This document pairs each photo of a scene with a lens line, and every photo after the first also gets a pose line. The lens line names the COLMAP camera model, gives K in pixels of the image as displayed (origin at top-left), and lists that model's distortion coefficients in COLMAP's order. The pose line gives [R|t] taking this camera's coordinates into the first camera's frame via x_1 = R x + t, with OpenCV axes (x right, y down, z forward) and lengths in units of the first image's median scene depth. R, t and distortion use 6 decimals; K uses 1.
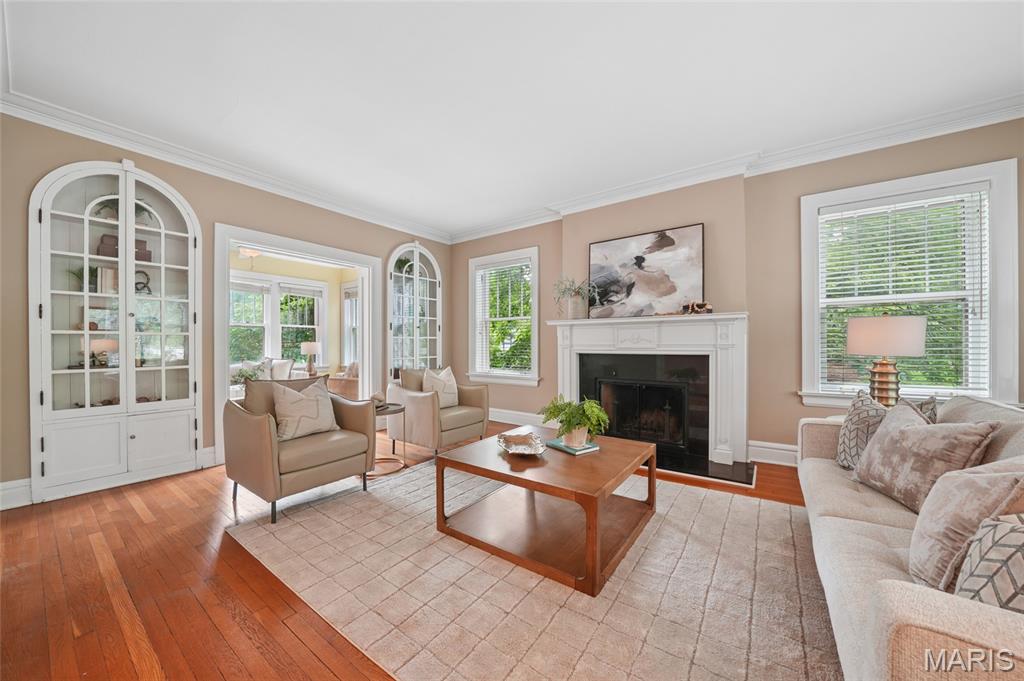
lens RADIAL K [[360.5, 0, 512.8], [0, 360.5, 344.2], [0, 0, 1]] dist [-0.021158, 0.000402]
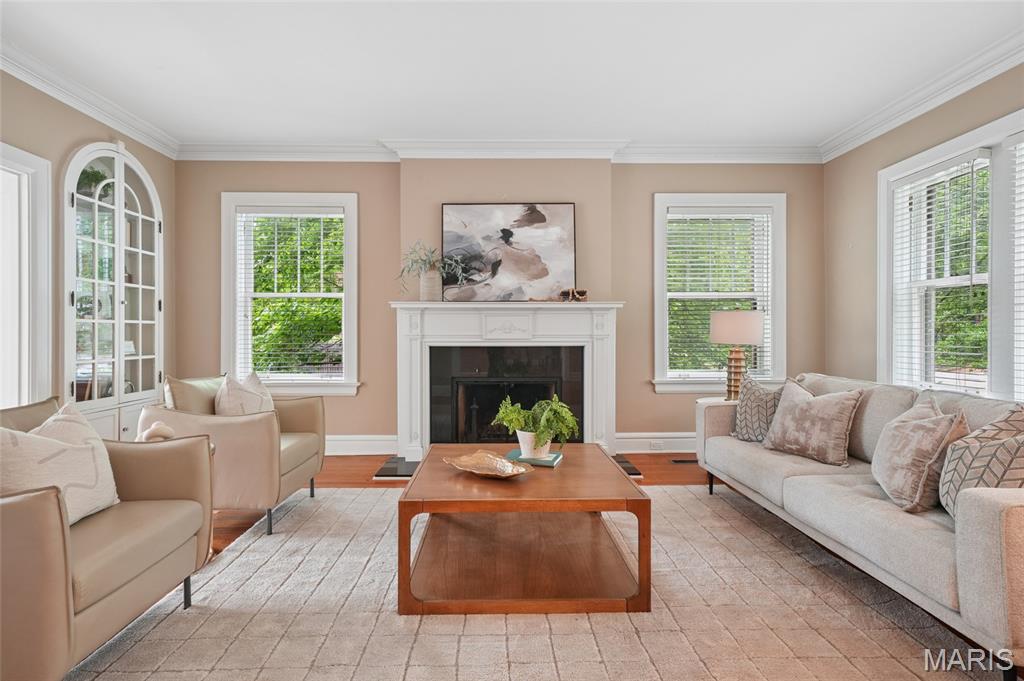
lens RADIAL K [[492.4, 0, 505.3], [0, 492.4, 332.1], [0, 0, 1]] dist [0.010817, -0.001710]
pose [[0.800202, 0.004432, 0.599714, -0.338163], [-0.001534, 0.999985, -0.005343, 0.000680], [-0.599728, 0.003355, 0.800197, 0.084806]]
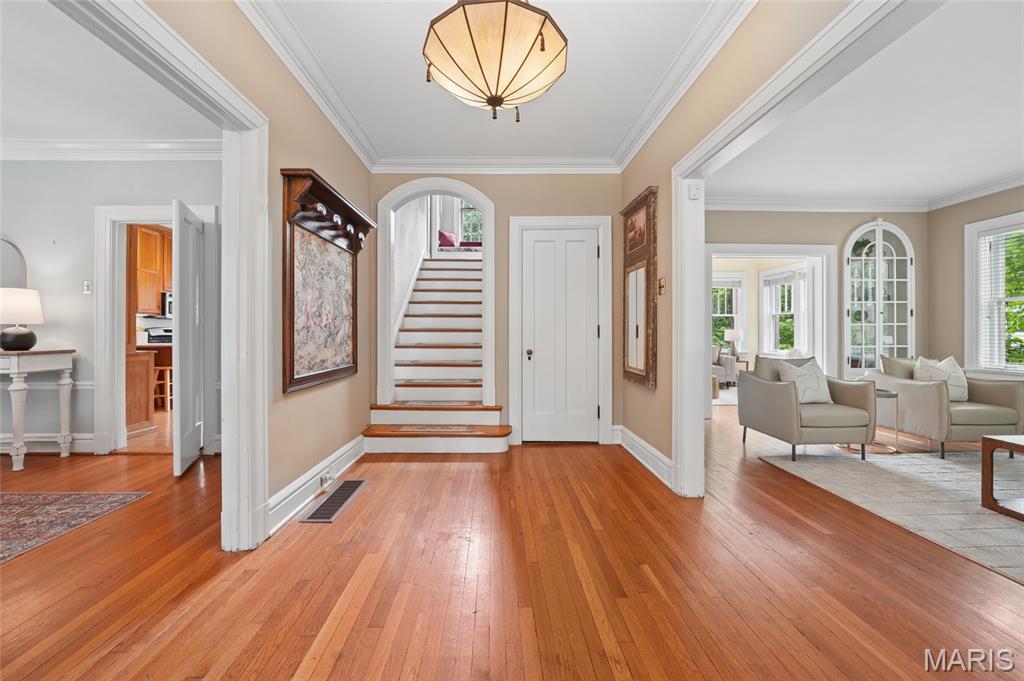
lens RADIAL K [[384.6, 0, 517.0], [0, 384.6, 331.3], [0, 0, 1]] dist [-0.003811, 0.000339]
pose [[0.617418, 0.000714, -0.786635, -0.095097], [-0.001045, 0.999999, 0.000088, 0.000756], [0.786635, 0.000768, 0.617418, -0.434796]]
